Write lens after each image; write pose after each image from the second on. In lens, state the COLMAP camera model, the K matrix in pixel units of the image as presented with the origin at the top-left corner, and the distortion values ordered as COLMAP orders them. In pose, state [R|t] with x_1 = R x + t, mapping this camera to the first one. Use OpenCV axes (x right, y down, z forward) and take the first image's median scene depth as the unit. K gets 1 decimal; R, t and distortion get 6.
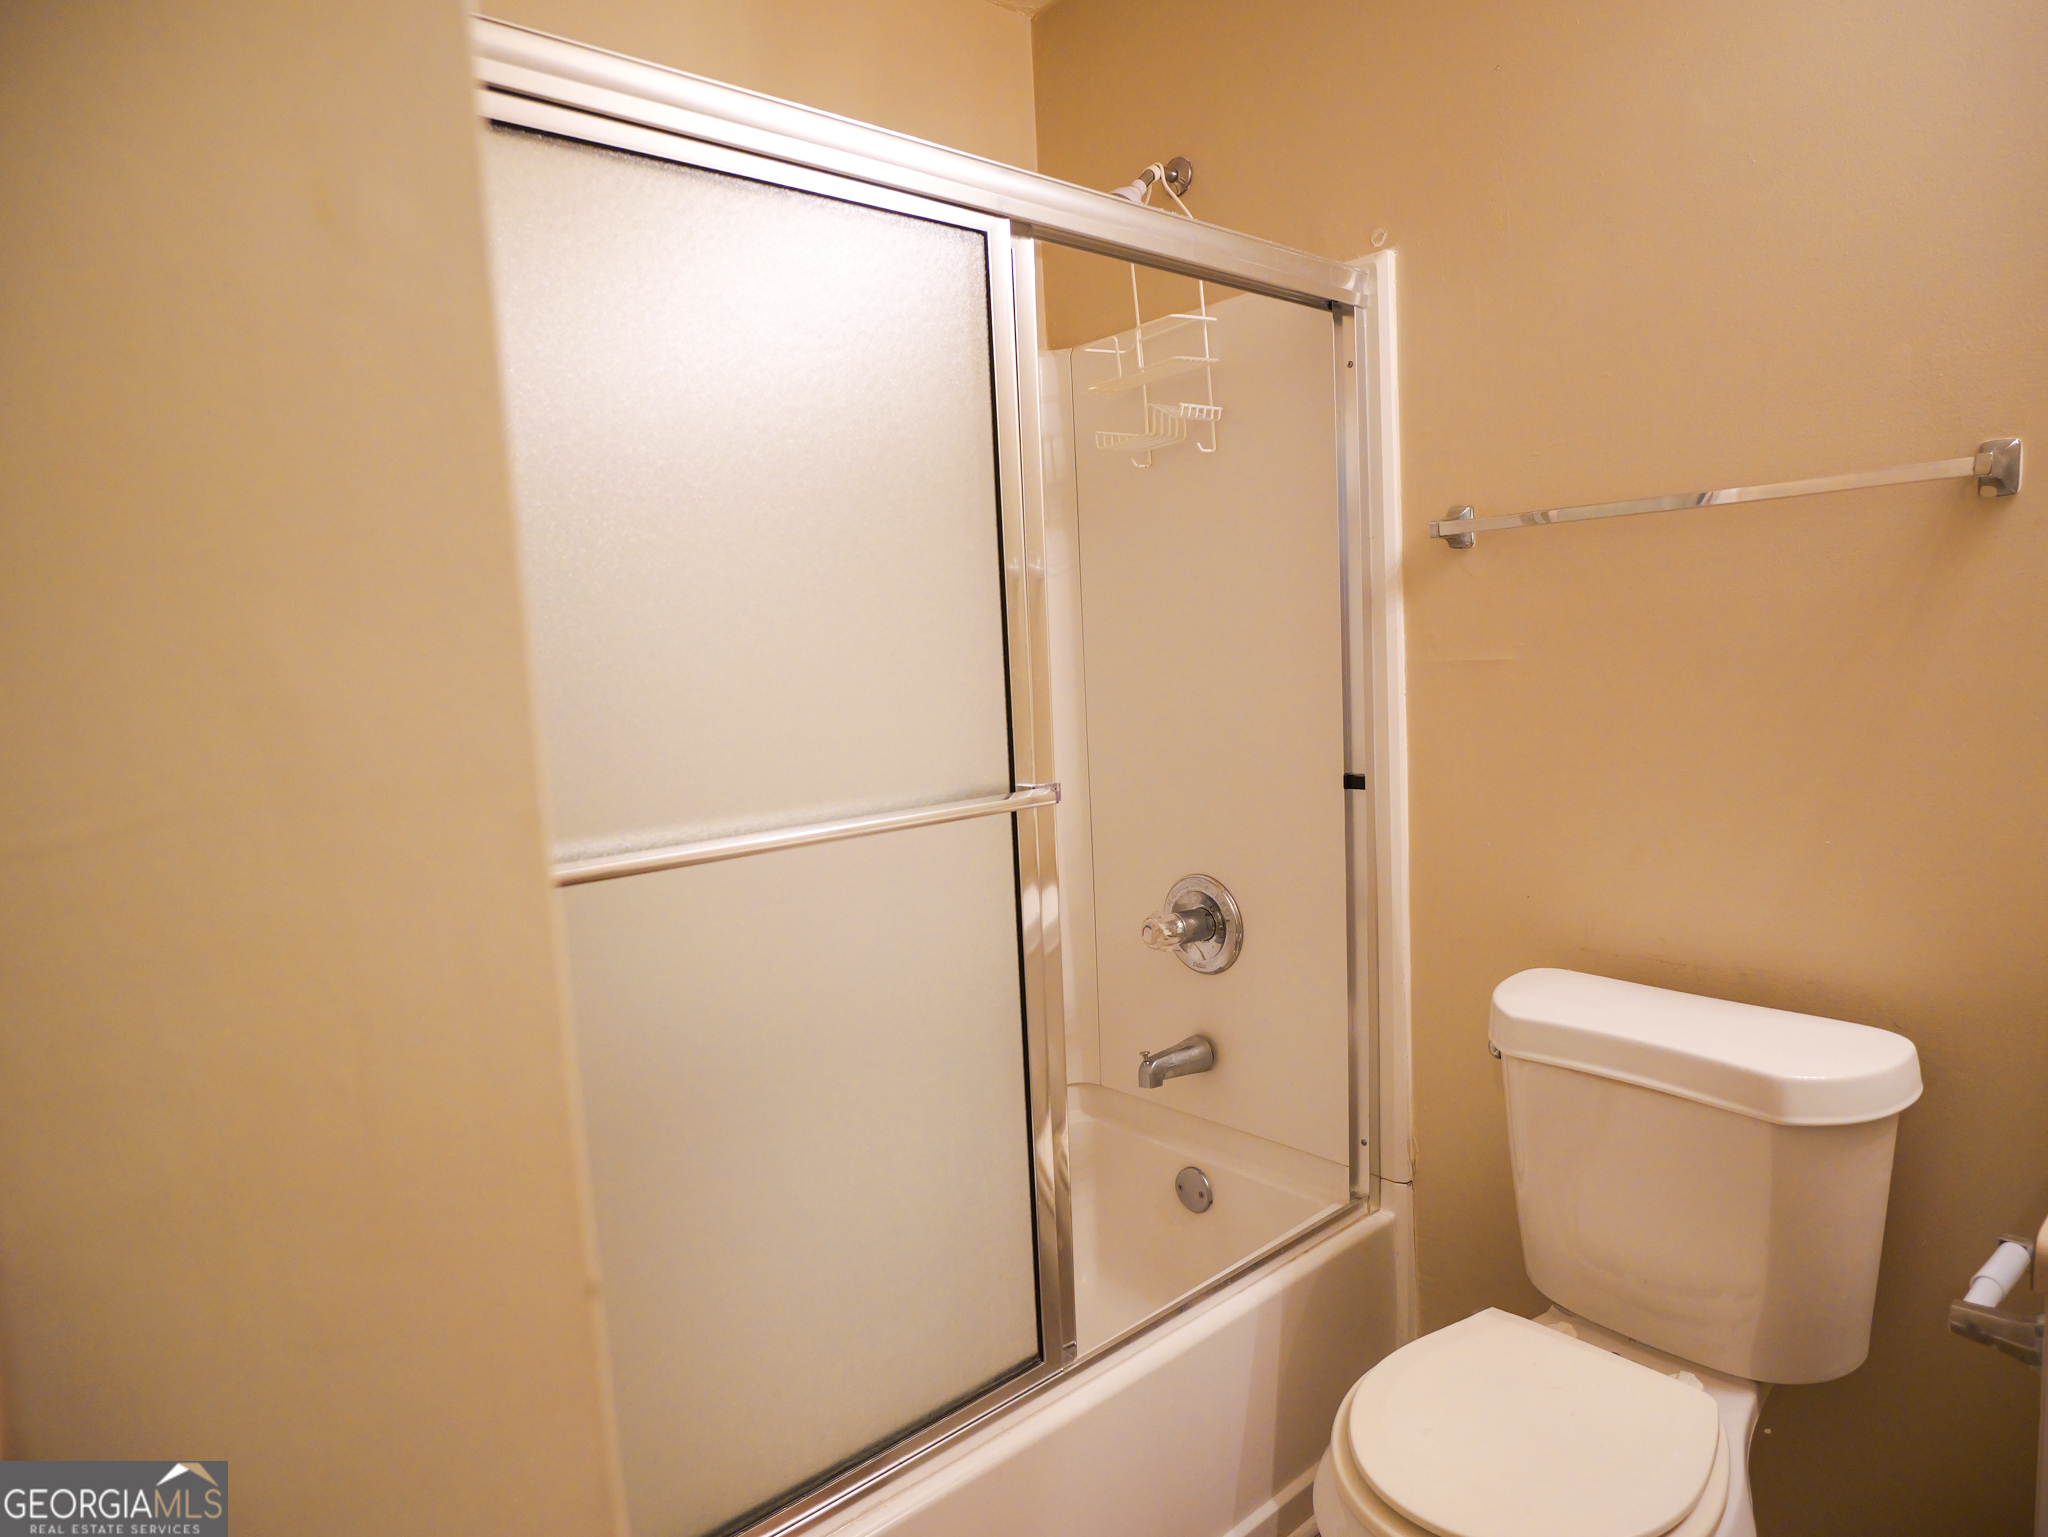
lens RADIAL K [[1212.2, 0, 1024.0], [0, 1212.2, 768.5], [0, 0, 1]] dist [-0.036643, 0.014759]
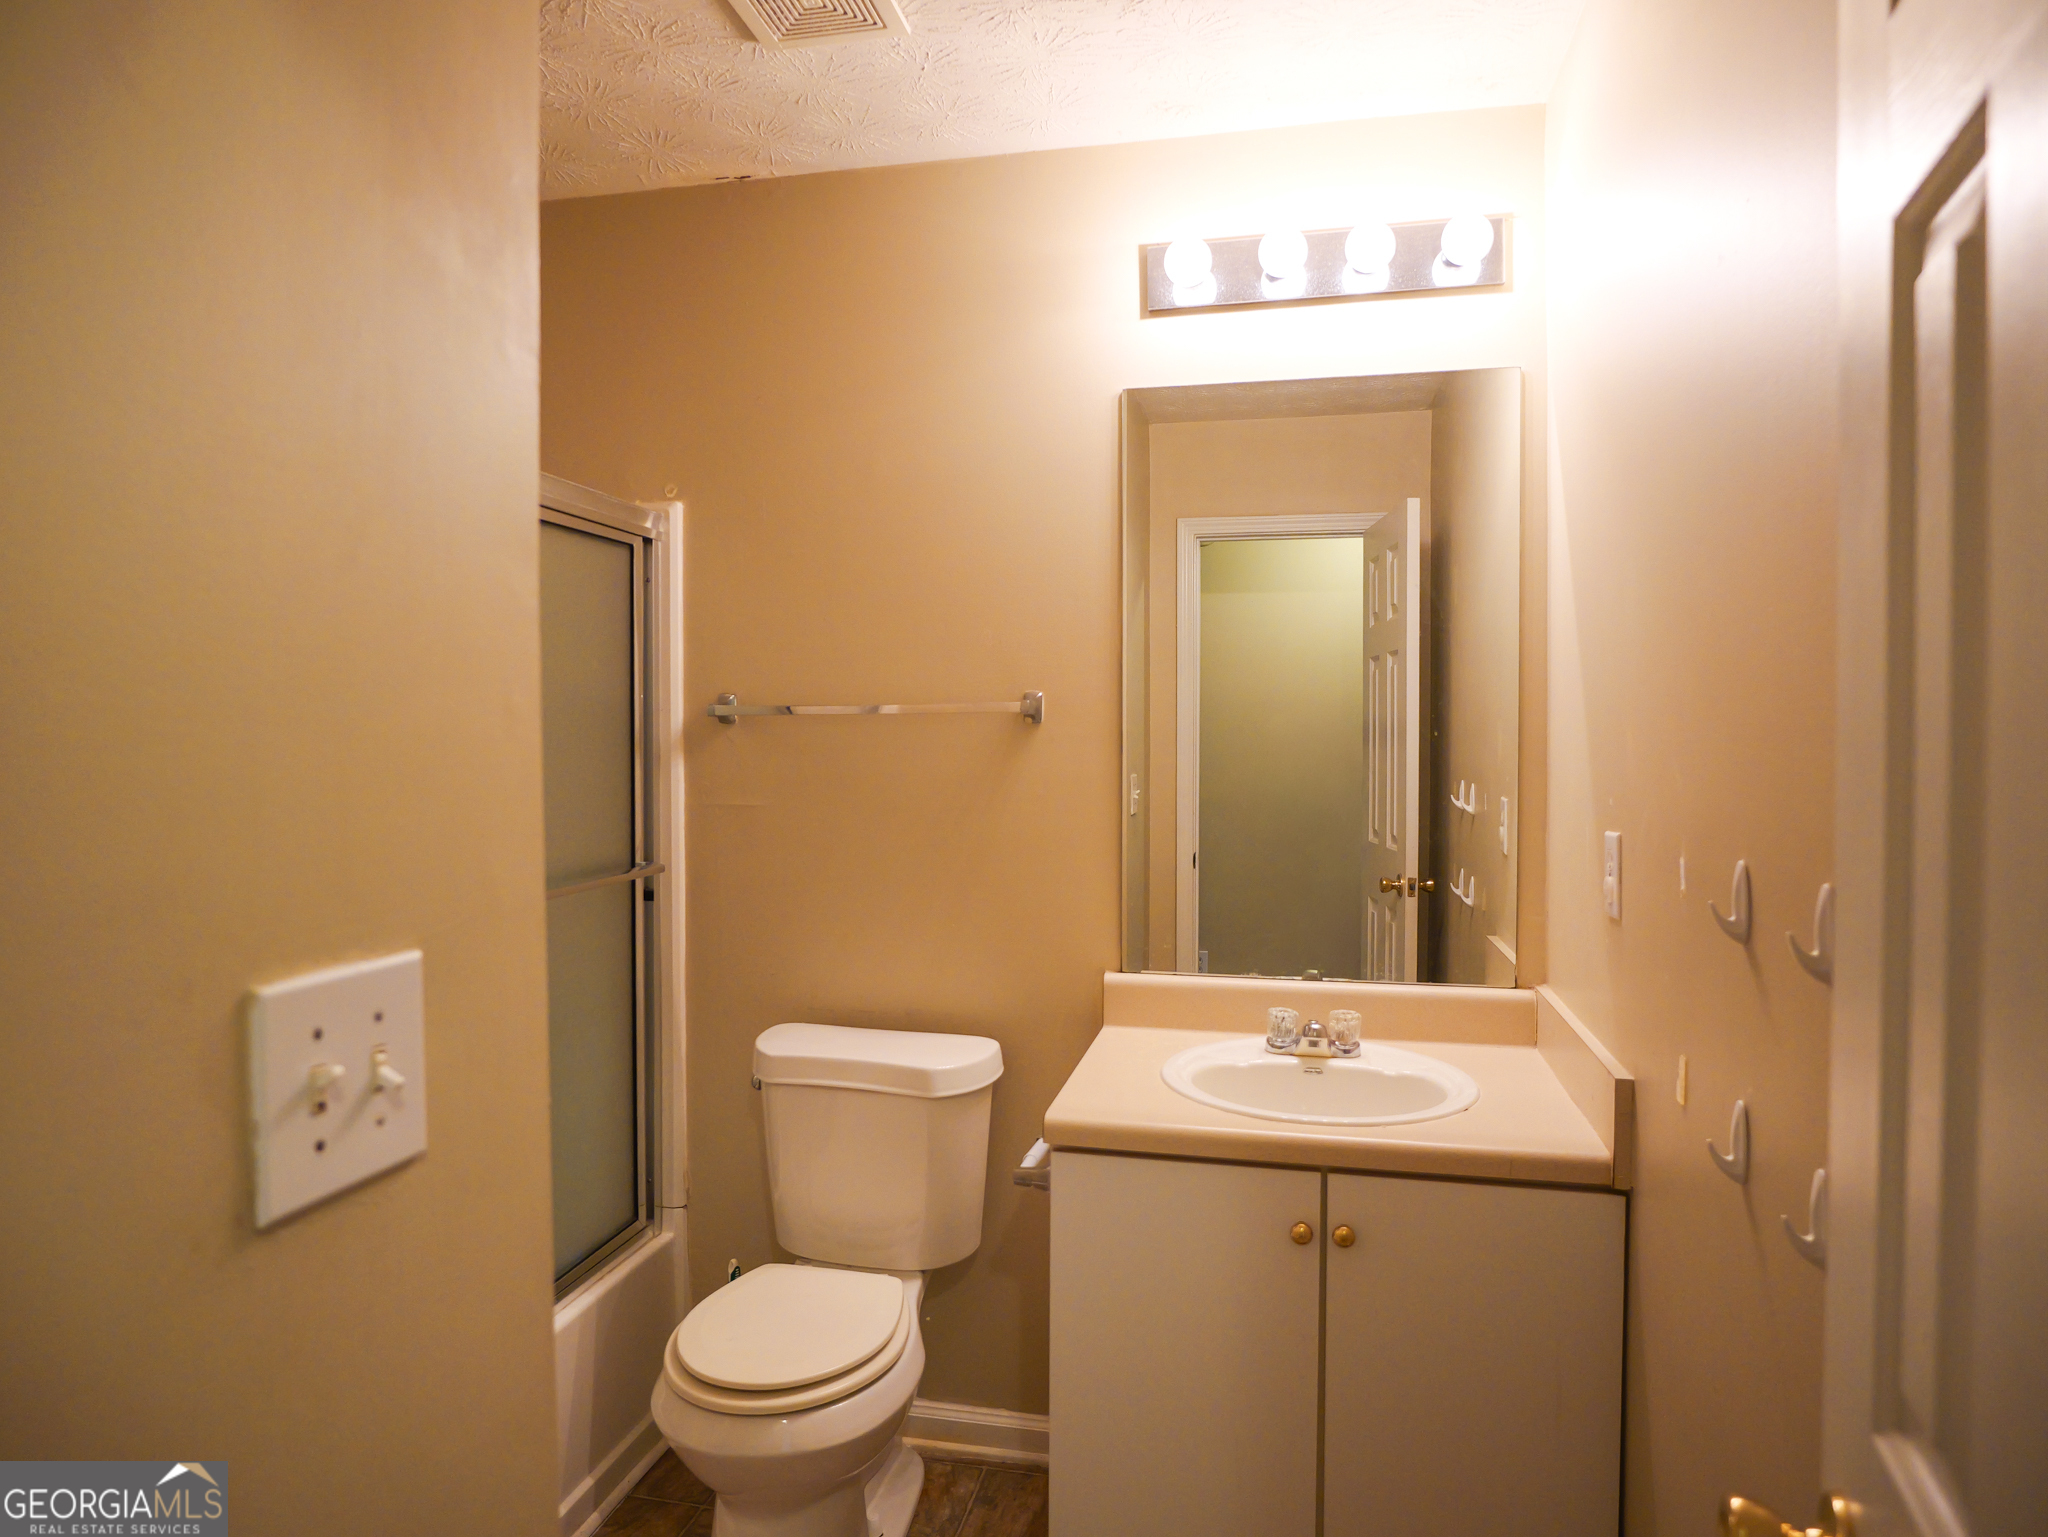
lens RADIAL K [[1223.4, 0, 1024.0], [0, 1223.4, 768.5], [0, 0, 1]] dist [-0.030075, 0.009954]
pose [[0.797089, 0.040378, 0.602510, -0.224693], [0.018371, 0.995679, -0.091031, 0.002552], [-0.603582, 0.083628, 0.792903, -0.337983]]
